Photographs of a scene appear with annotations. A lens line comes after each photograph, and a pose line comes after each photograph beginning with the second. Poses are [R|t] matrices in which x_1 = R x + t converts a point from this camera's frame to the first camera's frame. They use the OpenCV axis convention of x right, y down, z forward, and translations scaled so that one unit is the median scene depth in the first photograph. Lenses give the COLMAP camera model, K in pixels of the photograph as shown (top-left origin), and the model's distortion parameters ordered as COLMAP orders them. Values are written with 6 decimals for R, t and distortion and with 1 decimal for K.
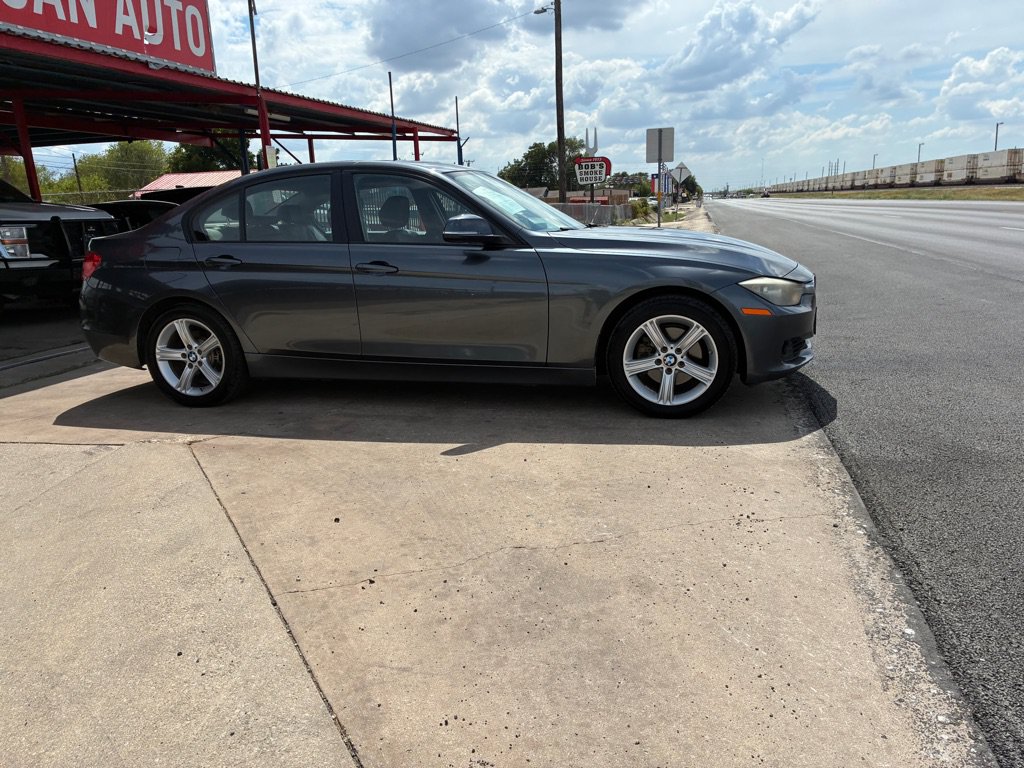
lens RADIAL K [[777.5, 0, 508.7], [0, 777.5, 393.5], [0, 0, 1]] dist [0.058941, -0.081938]
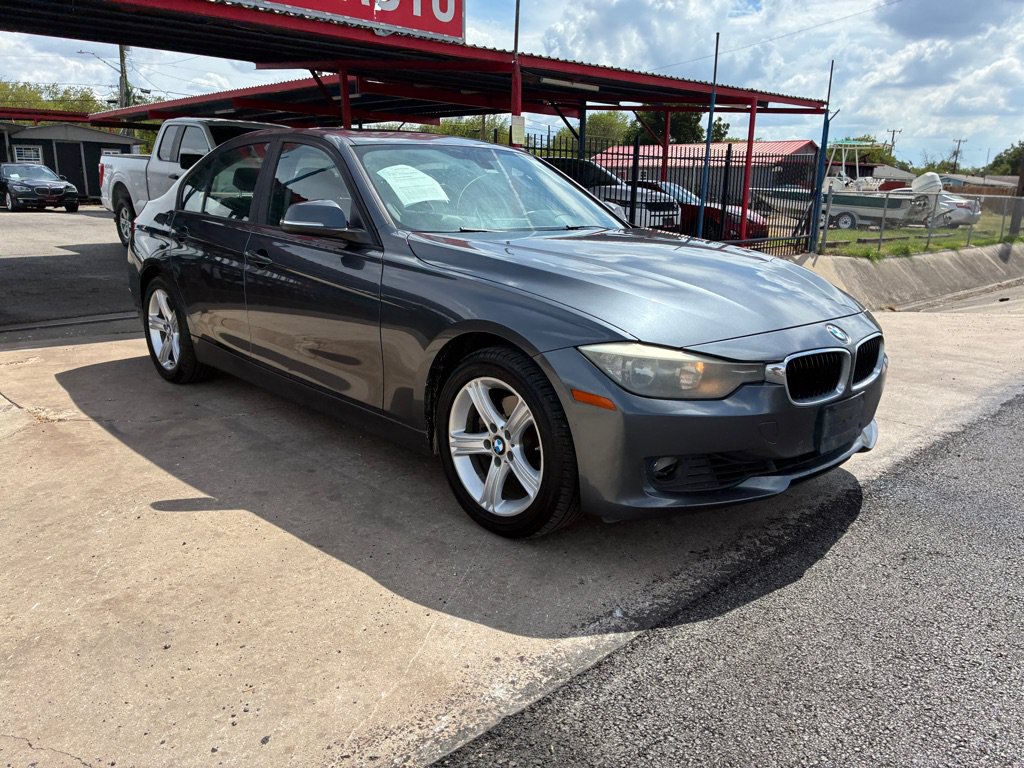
lens RADIAL K [[777.5, 0, 518.5], [0, 777.5, 394.8], [0, 0, 1]] dist [0.058941, -0.081938]
pose [[0.849541, 0.188349, -0.492752, 0.450986], [-0.173444, 0.981885, 0.076283, -0.116084], [0.498194, 0.020660, 0.866820, 0.378488]]
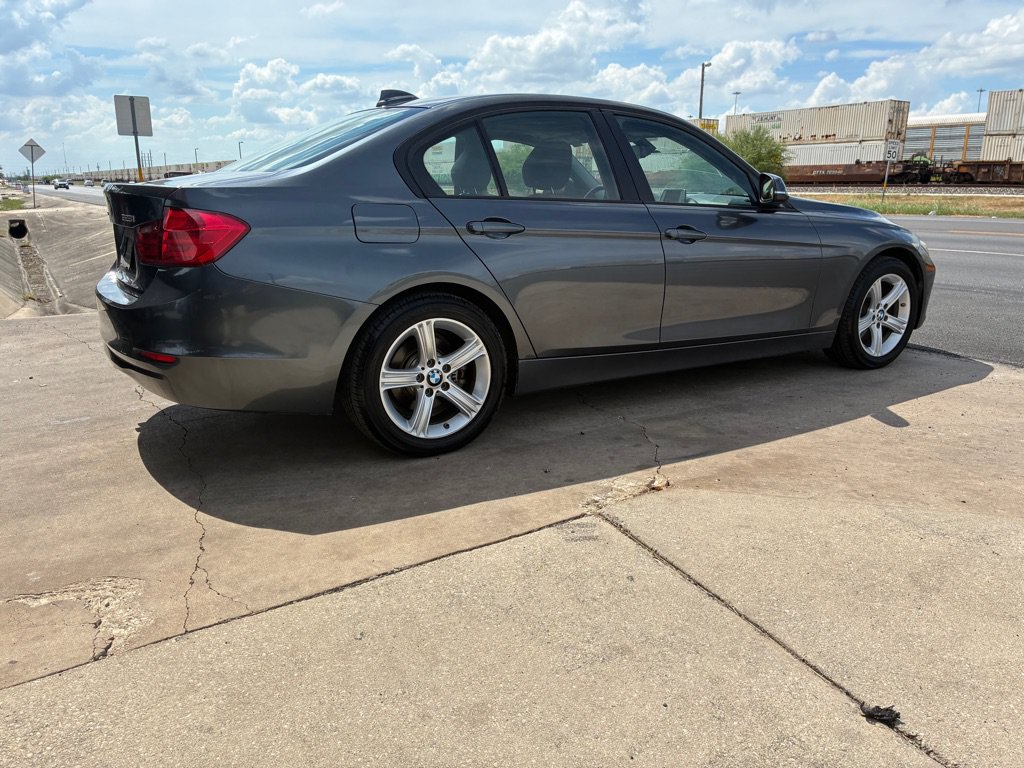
lens RADIAL K [[777.5, 0, 519.7], [0, 777.5, 389.0], [0, 0, 1]] dist [0.058941, -0.081938]
pose [[0.684084, -0.140813, 0.715682, -0.809666], [0.138597, 0.988407, 0.061994, -0.067232], [-0.716115, 0.056783, 0.695669, 0.506760]]
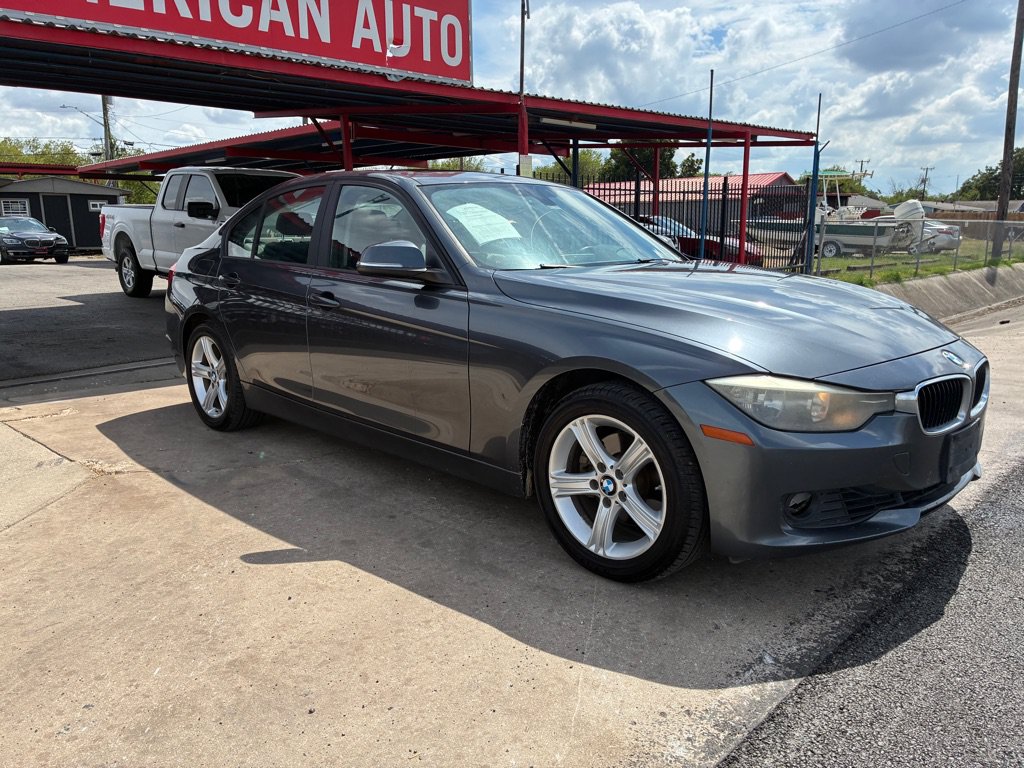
lens RADIAL K [[777.5, 0, 501.3], [0, 777.5, 393.1], [0, 0, 1]] dist [0.058941, -0.081938]
pose [[0.856855, 0.138156, -0.496702, 0.367837], [-0.143849, 0.989231, 0.027000, -0.102644], [0.495083, 0.048315, 0.867501, 0.348630]]
